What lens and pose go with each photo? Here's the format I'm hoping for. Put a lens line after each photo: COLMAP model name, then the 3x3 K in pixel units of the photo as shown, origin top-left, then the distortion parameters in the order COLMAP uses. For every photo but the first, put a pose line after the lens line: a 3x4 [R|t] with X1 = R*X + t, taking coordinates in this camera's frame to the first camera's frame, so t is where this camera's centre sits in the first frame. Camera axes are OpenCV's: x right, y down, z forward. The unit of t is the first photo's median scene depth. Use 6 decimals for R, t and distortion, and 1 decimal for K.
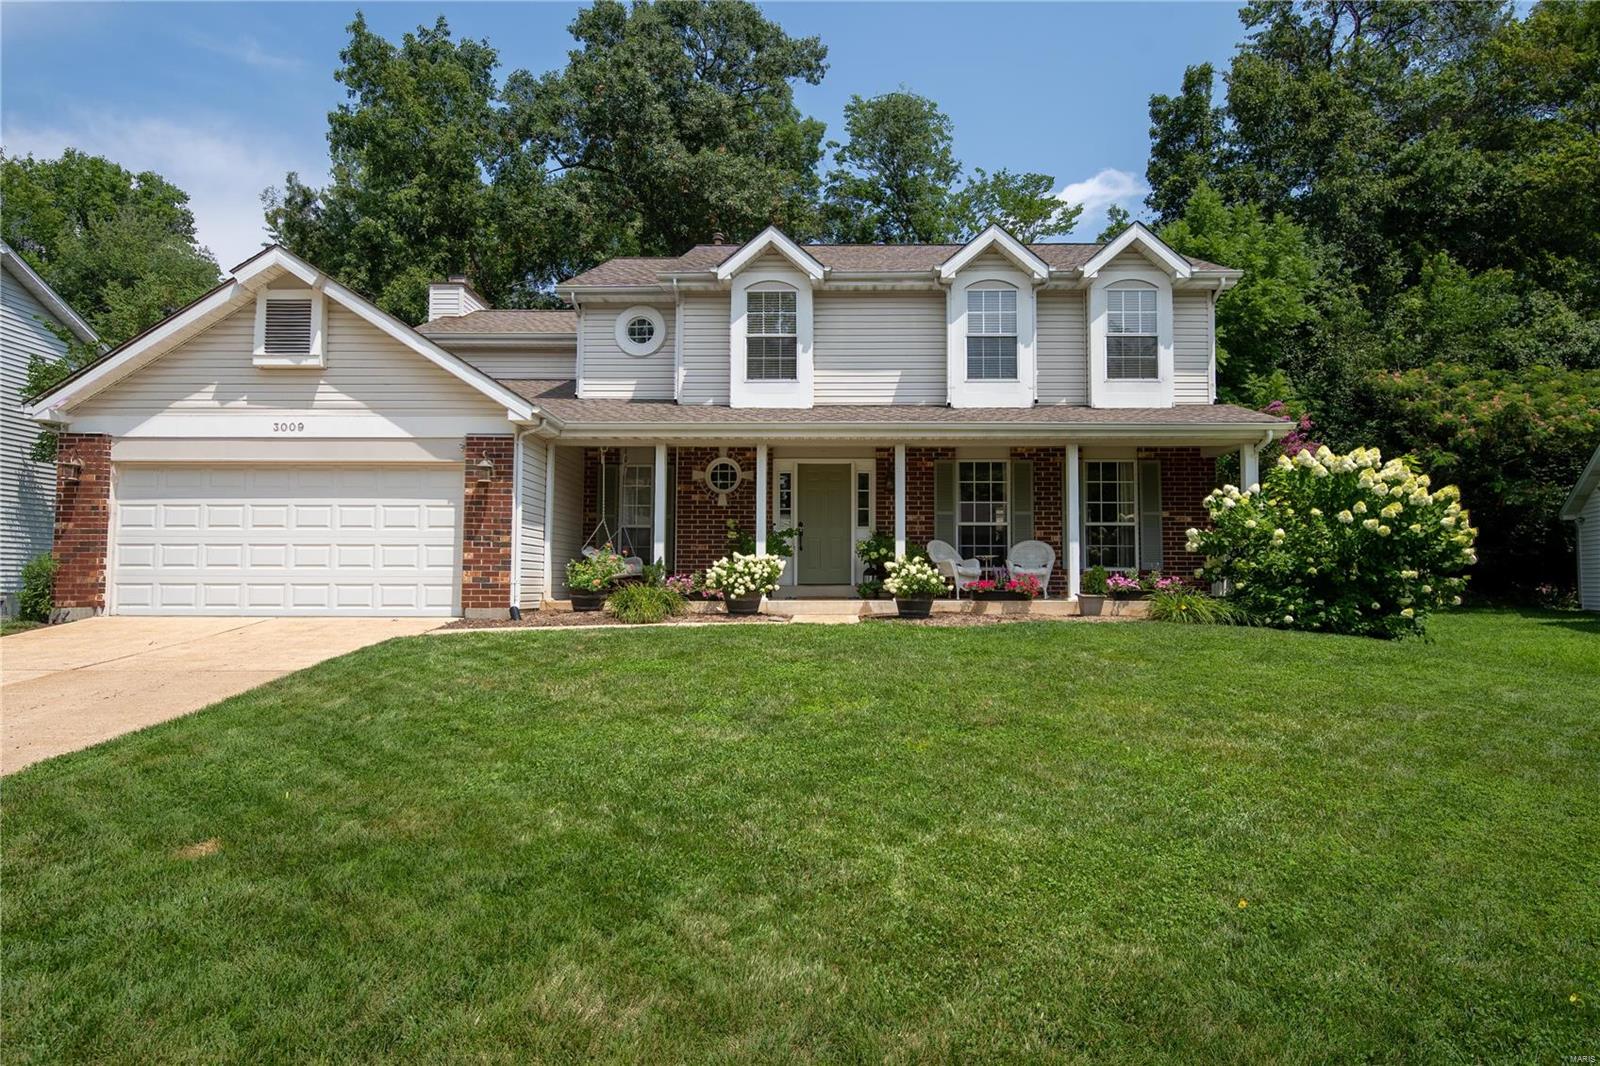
lens RADIAL K [[808.8, 0, 800.0], [0, 808.8, 533.0], [0, 0, 1]] dist [-0.002084, -0.000087]
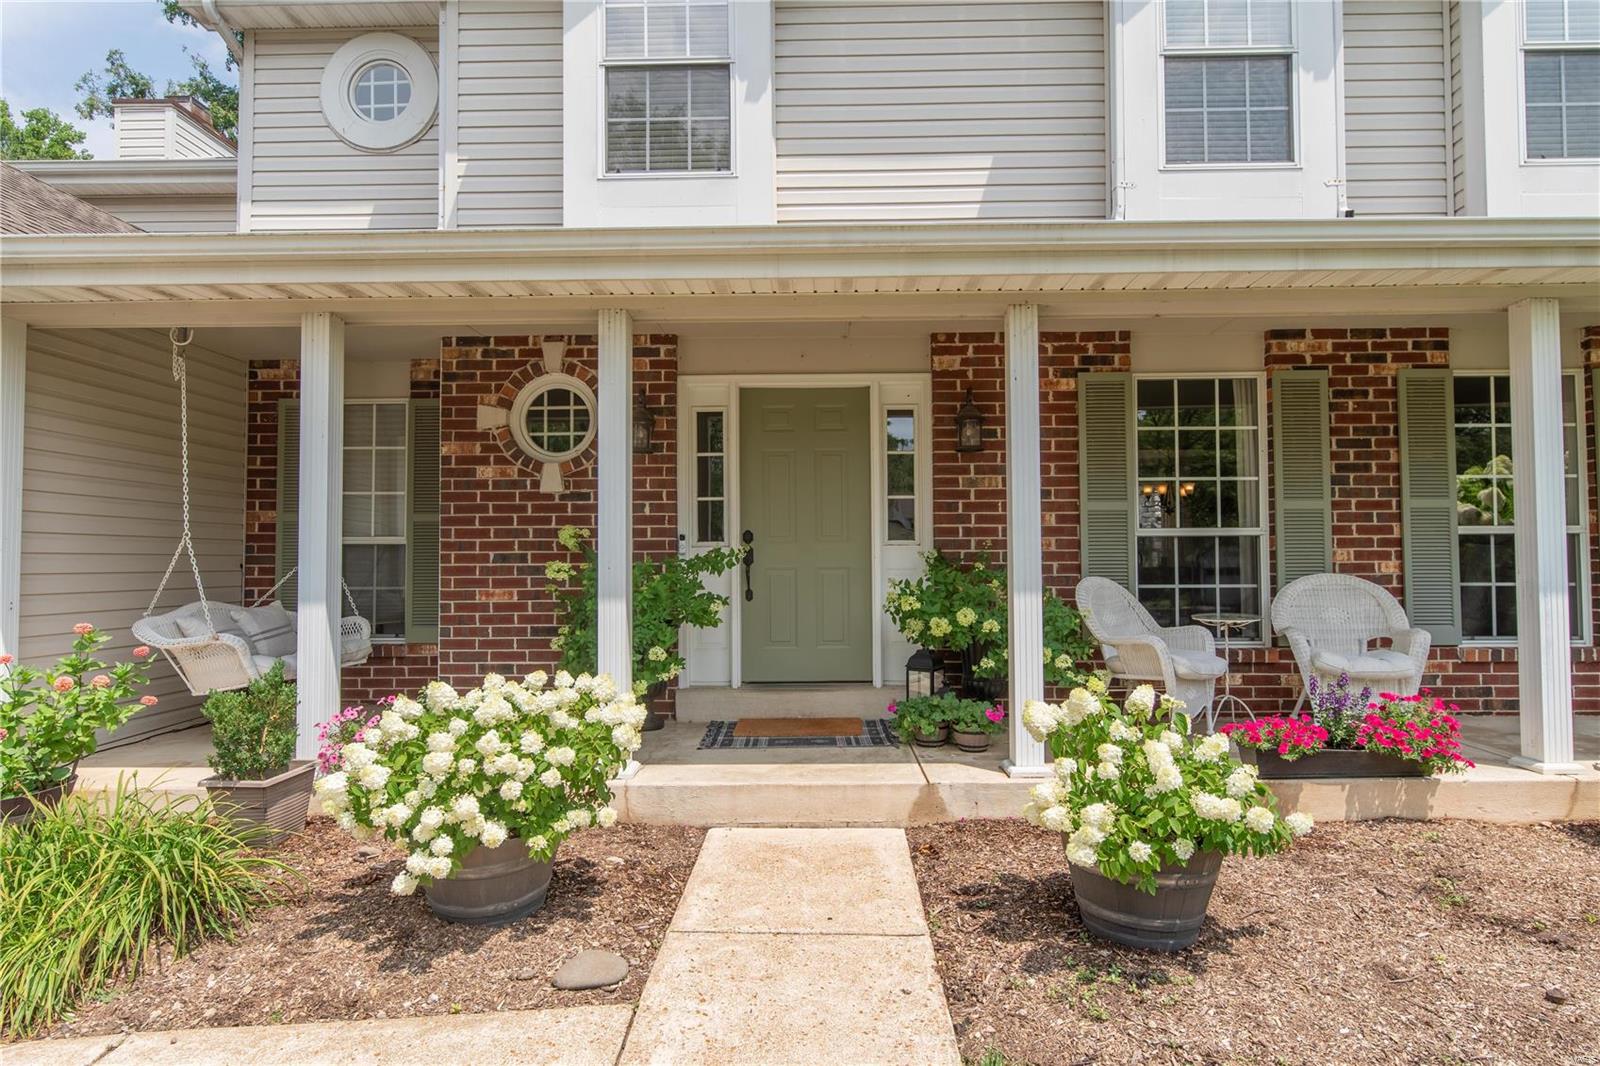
lens RADIAL K [[870.7, 0, 807.3], [0, 870.7, 535.8], [0, 0, 1]] dist [-0.001162, -0.000845]
pose [[0.999828, -0.009611, 0.015854, 0.024743], [0.009232, 0.999675, 0.023769, -0.021730], [-0.016077, -0.023619, 0.999592, 0.573680]]
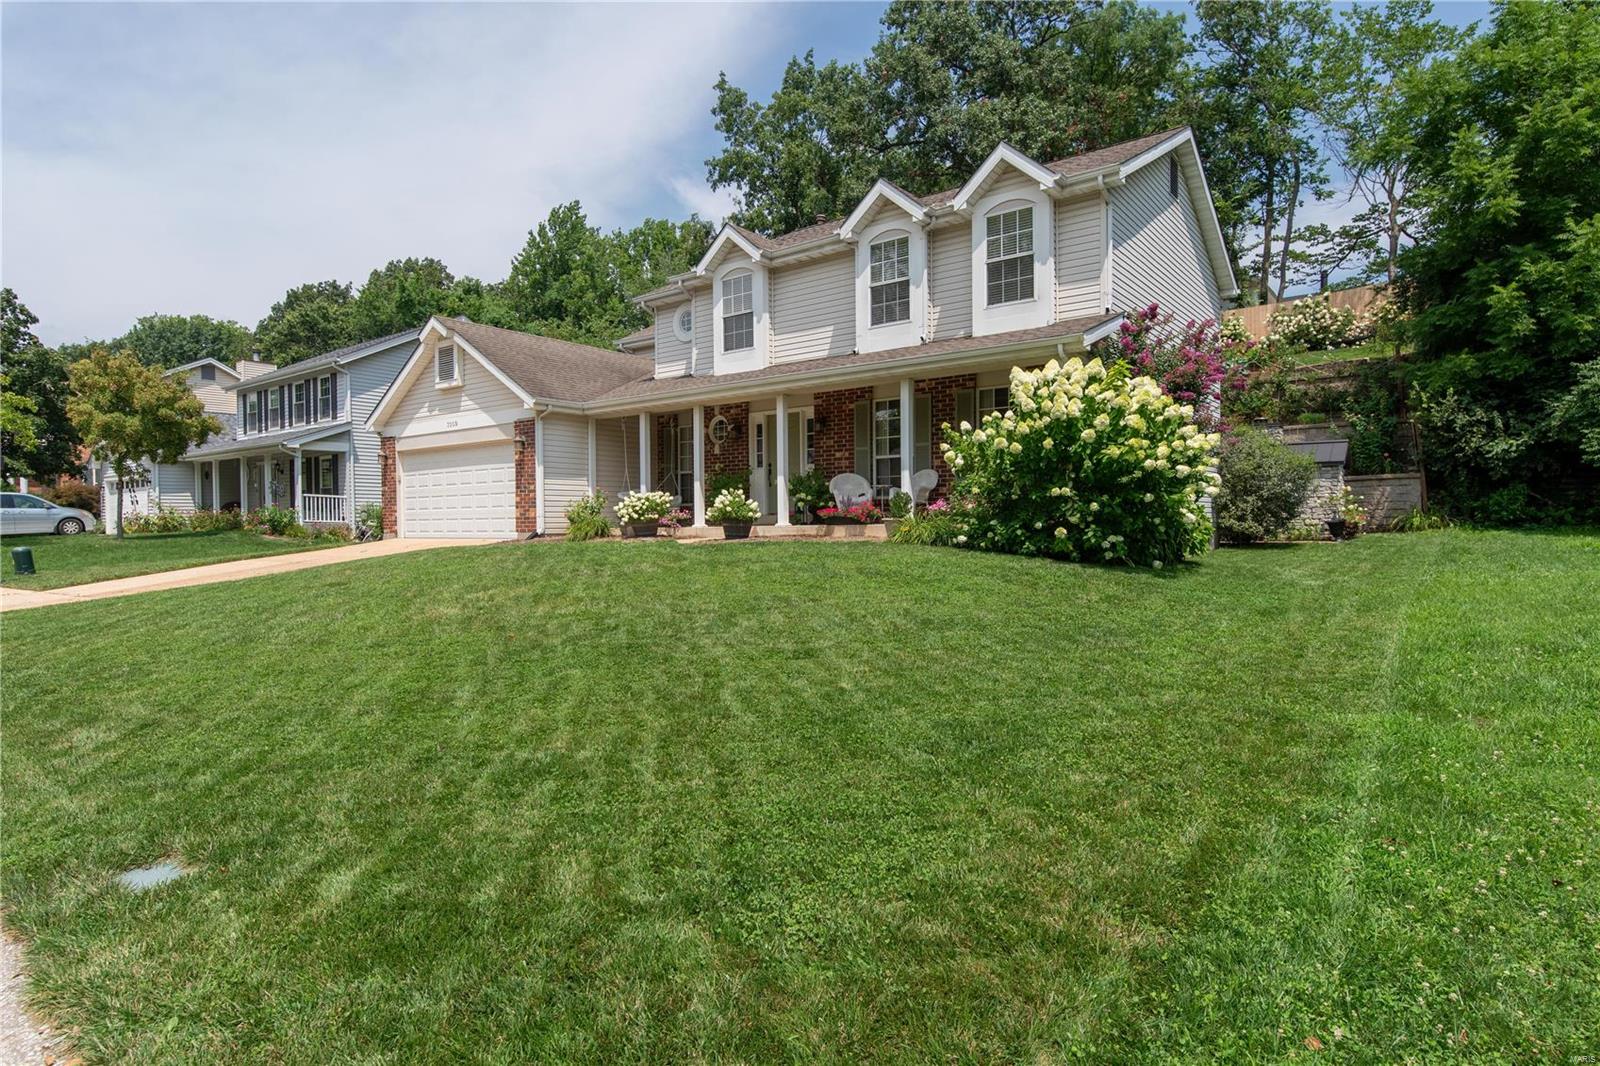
lens RADIAL K [[870.7, 0, 807.3], [0, 870.7, 535.8], [0, 0, 1]] dist [-0.001162, -0.000845]
pose [[0.812479, 0.000059, -0.582991, 0.825175], [0.050216, 0.996276, 0.070083, 0.007814], [0.580824, -0.086216, 0.809450, -0.040704]]
